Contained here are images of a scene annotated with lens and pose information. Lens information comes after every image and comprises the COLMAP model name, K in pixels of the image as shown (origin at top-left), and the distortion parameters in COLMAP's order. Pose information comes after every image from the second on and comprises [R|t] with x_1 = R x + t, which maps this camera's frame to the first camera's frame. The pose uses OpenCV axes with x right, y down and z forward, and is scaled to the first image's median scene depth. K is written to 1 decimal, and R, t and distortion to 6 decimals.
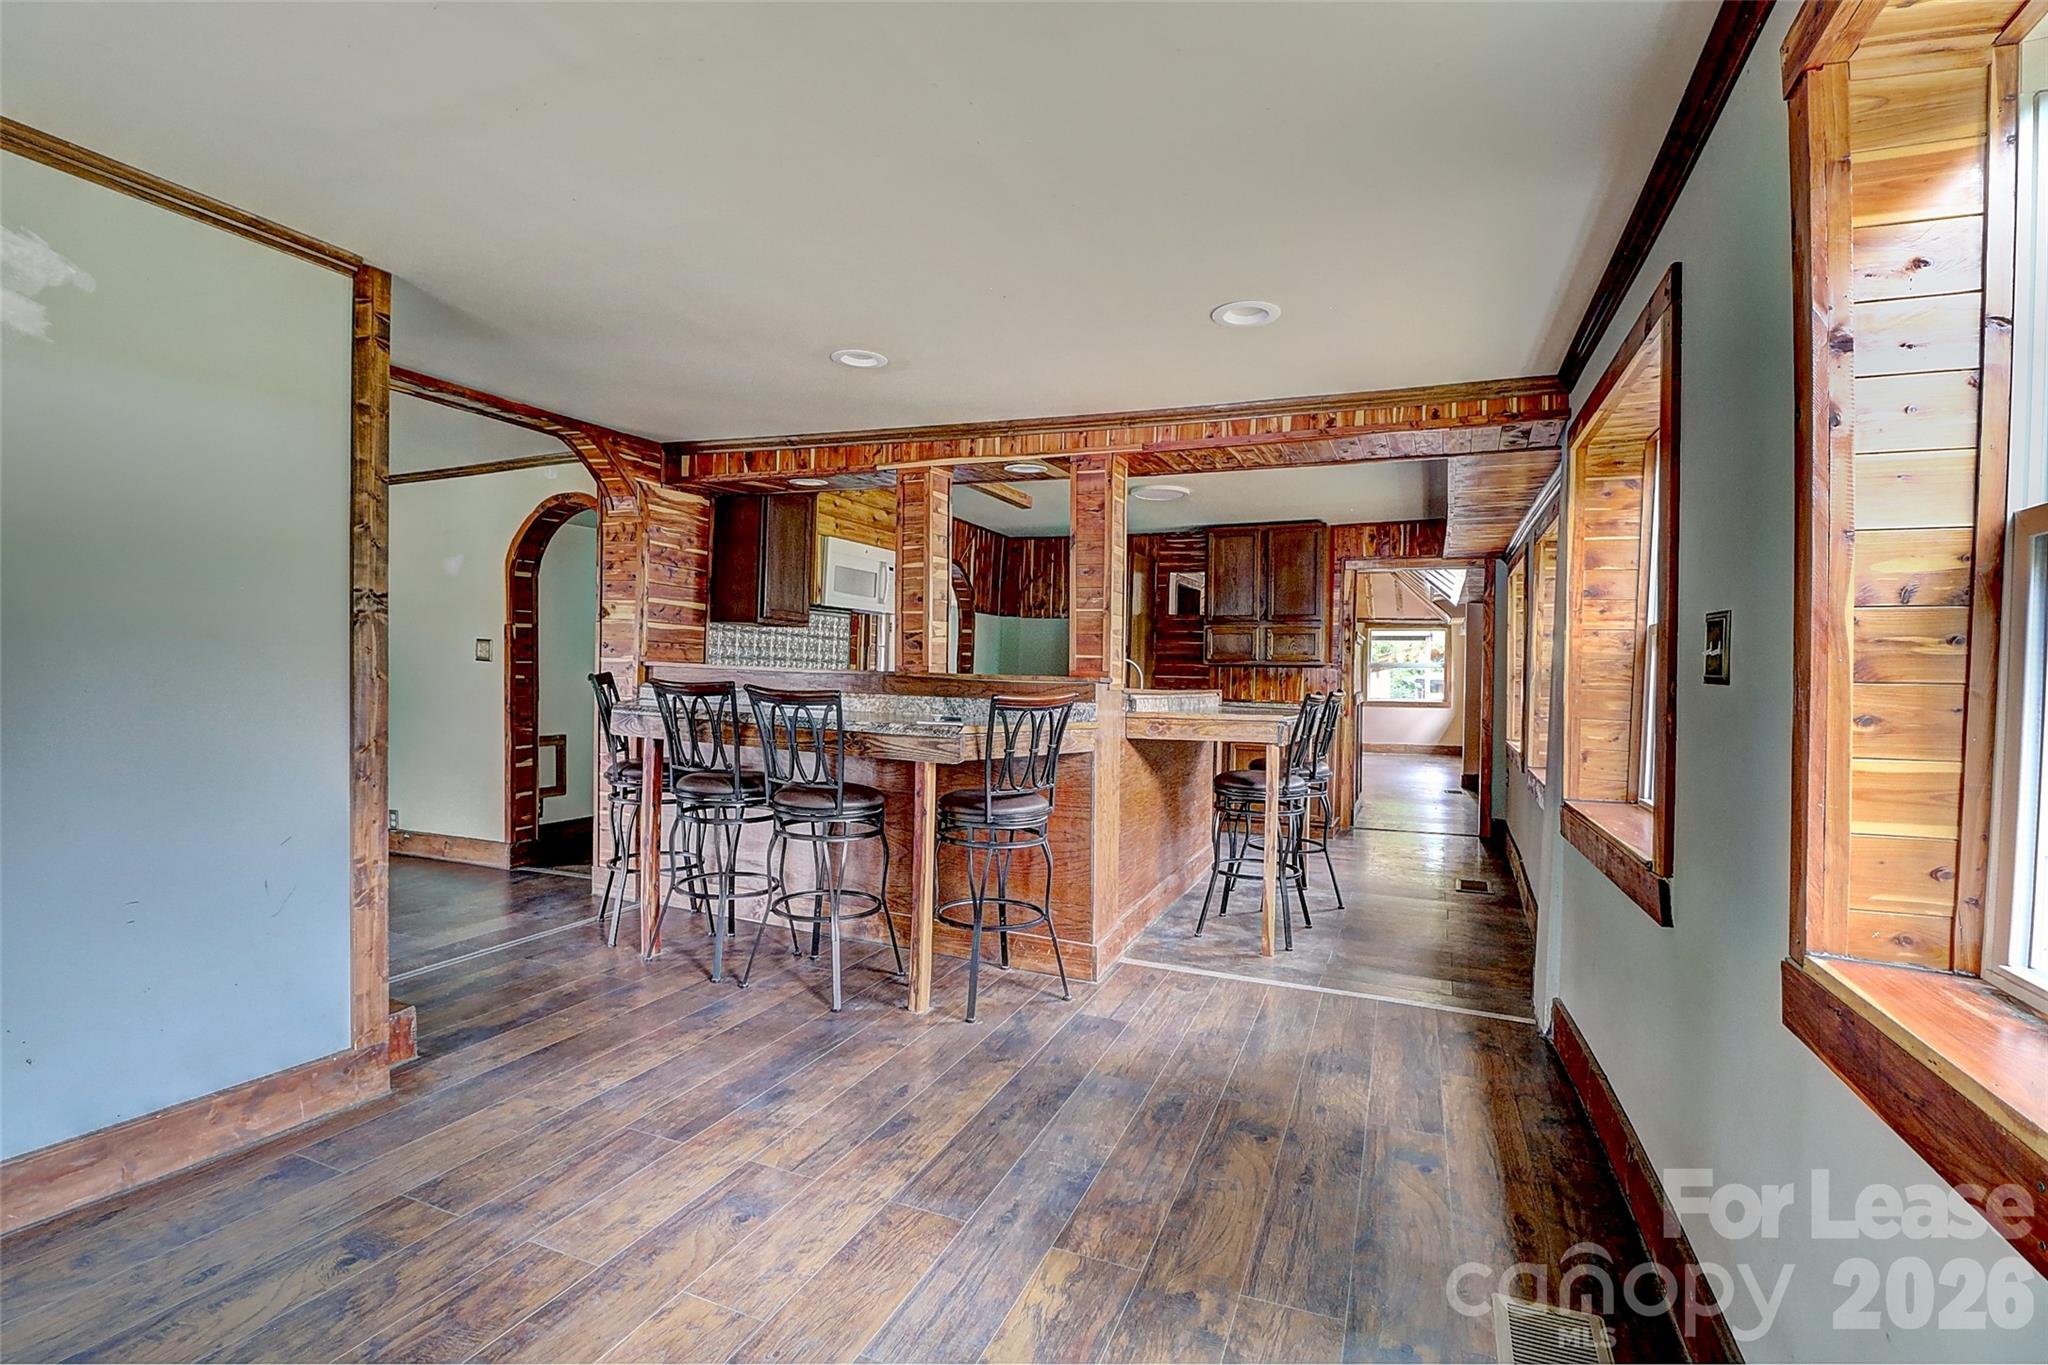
lens RADIAL K [[950.6, 0, 1019.7], [0, 950.6, 674.4], [0, 0, 1]] dist [-0.014080, -0.000932]
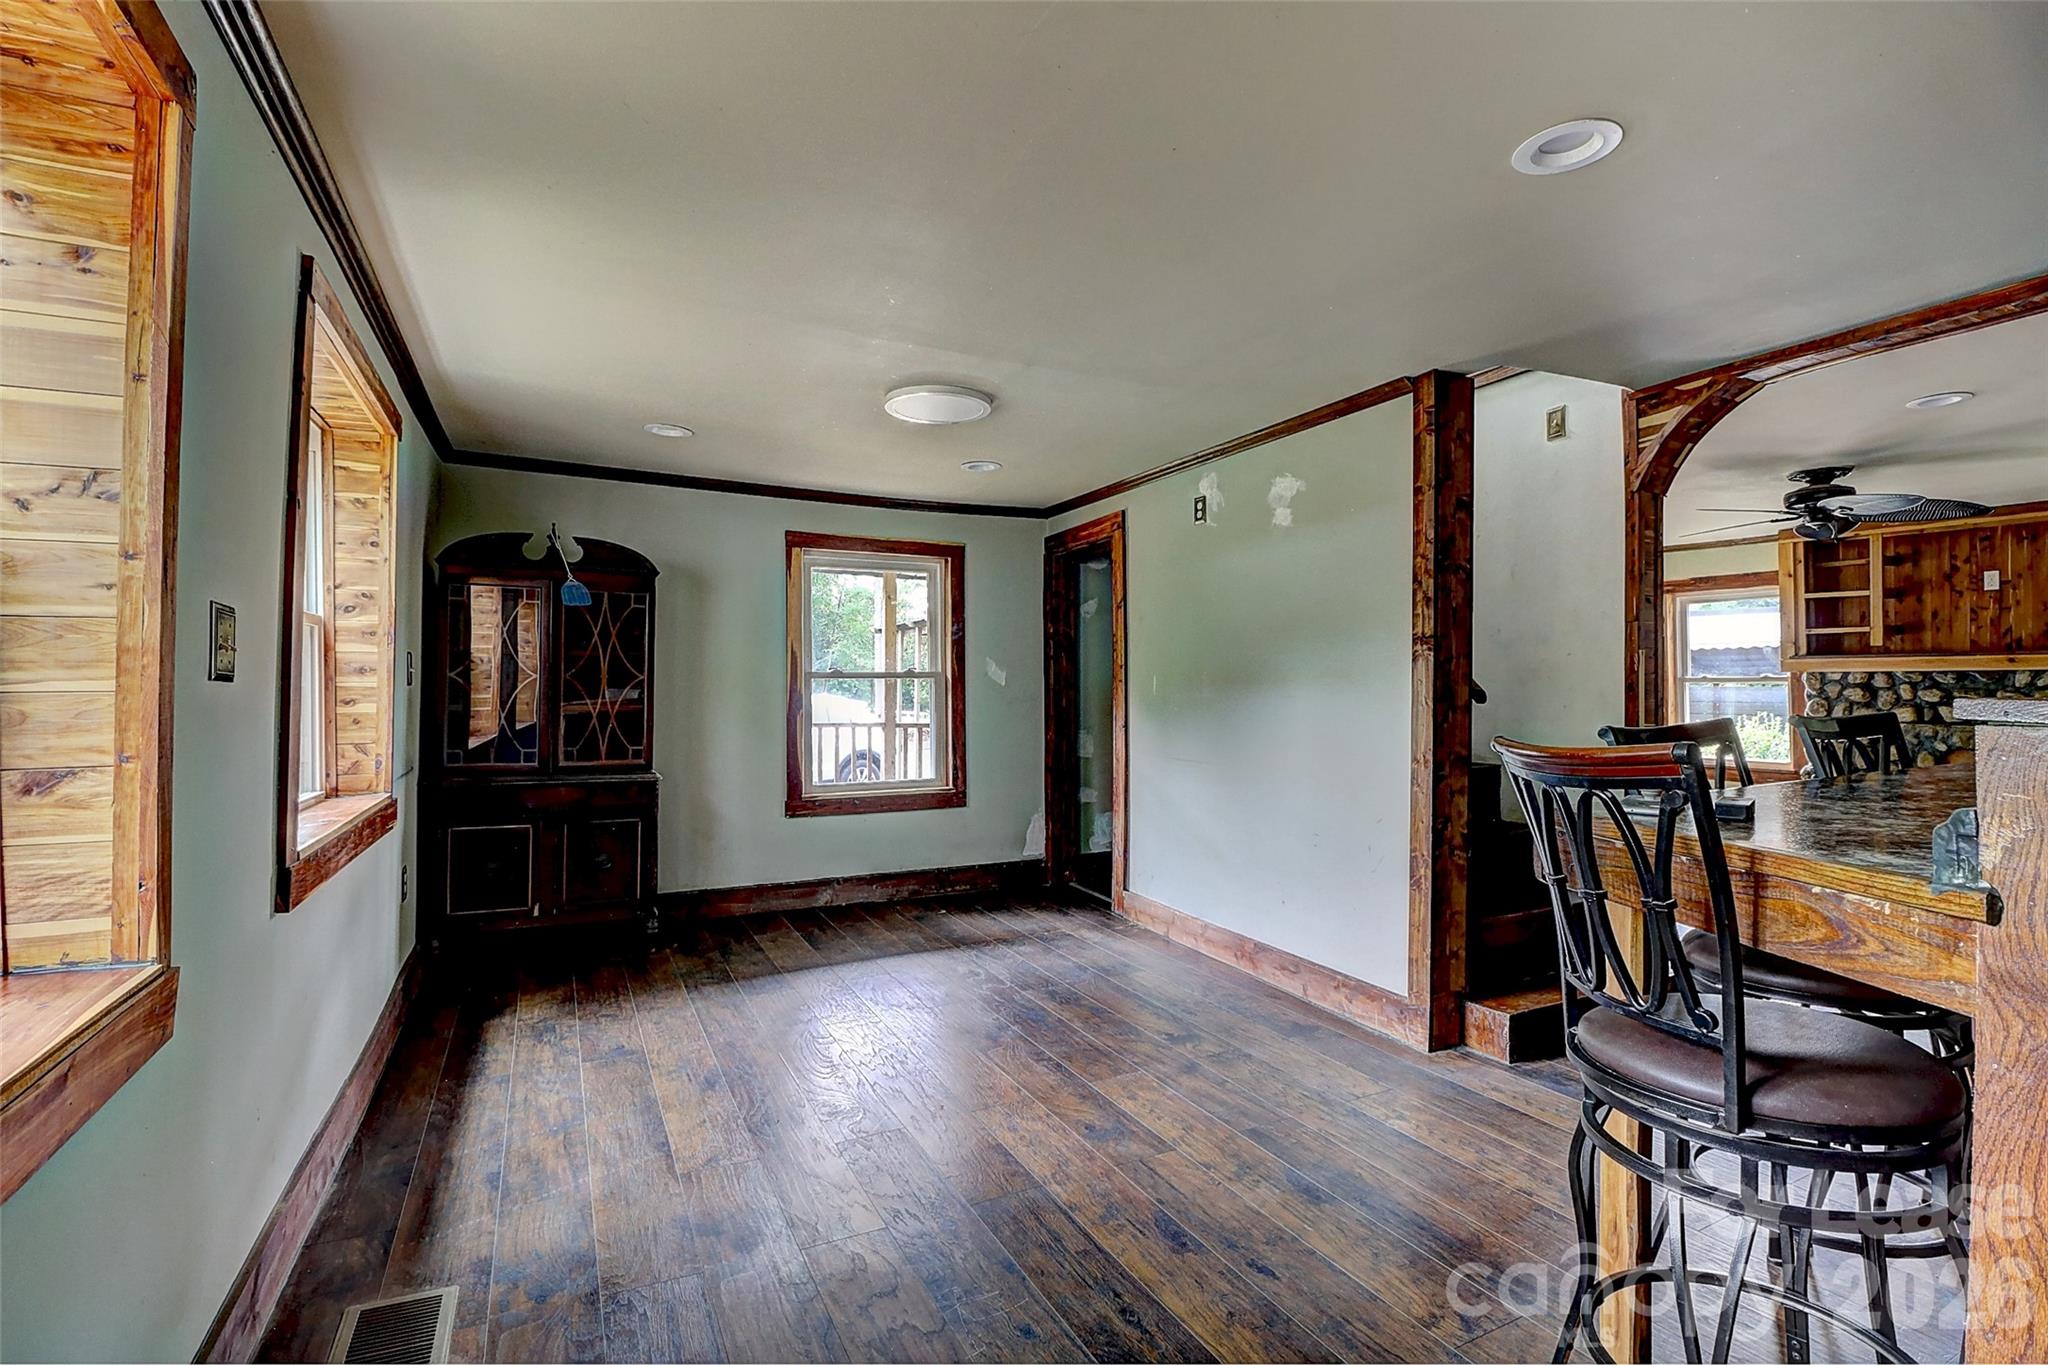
lens RADIAL K [[950.6, 0, 1017.3], [0, 950.6, 683.6], [0, 0, 1]] dist [-0.014080, -0.000932]
pose [[-0.661016, -0.027364, -0.749872, 0.680460], [-0.018861, 0.999625, -0.019853, 0.012135], [0.750134, 0.001020, -0.661285, 1.641500]]
